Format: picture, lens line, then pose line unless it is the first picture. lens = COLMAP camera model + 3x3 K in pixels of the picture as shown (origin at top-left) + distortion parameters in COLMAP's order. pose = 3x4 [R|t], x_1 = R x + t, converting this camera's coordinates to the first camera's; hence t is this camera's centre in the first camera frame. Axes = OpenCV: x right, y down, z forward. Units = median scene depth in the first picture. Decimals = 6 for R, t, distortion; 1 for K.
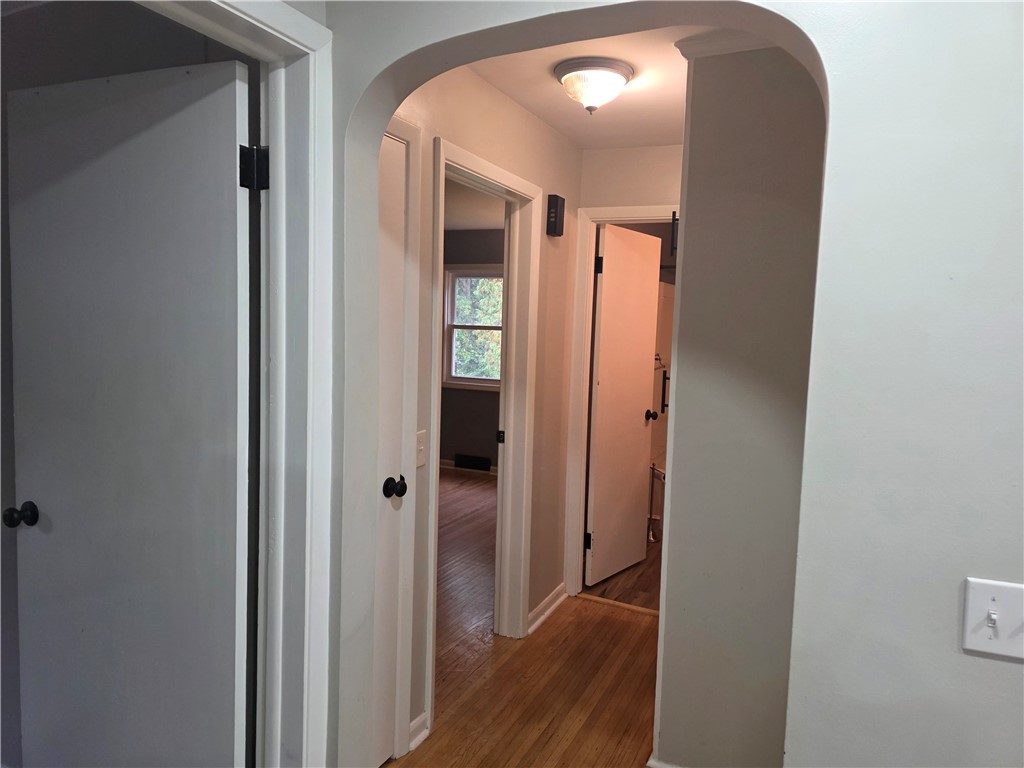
lens RADIAL K [[702.1, 0, 512.0], [0, 702.1, 384.0], [0, 0, 1]] dist [0.048776, -0.042707]
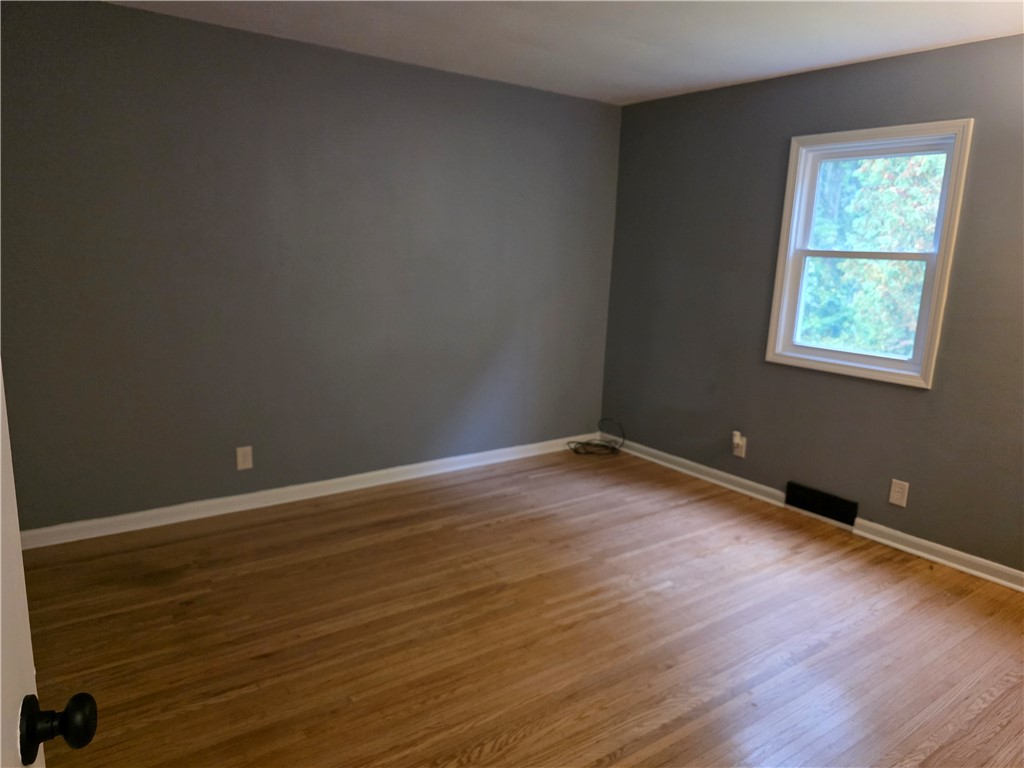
lens RADIAL K [[702.1, 0, 512.0], [0, 702.1, 384.0], [0, 0, 1]] dist [0.048776, -0.042707]
pose [[0.888038, 0.094764, -0.449899, -0.014430], [-0.051645, 0.992896, 0.107197, -0.013787], [0.456861, -0.071960, 0.886623, 0.197309]]
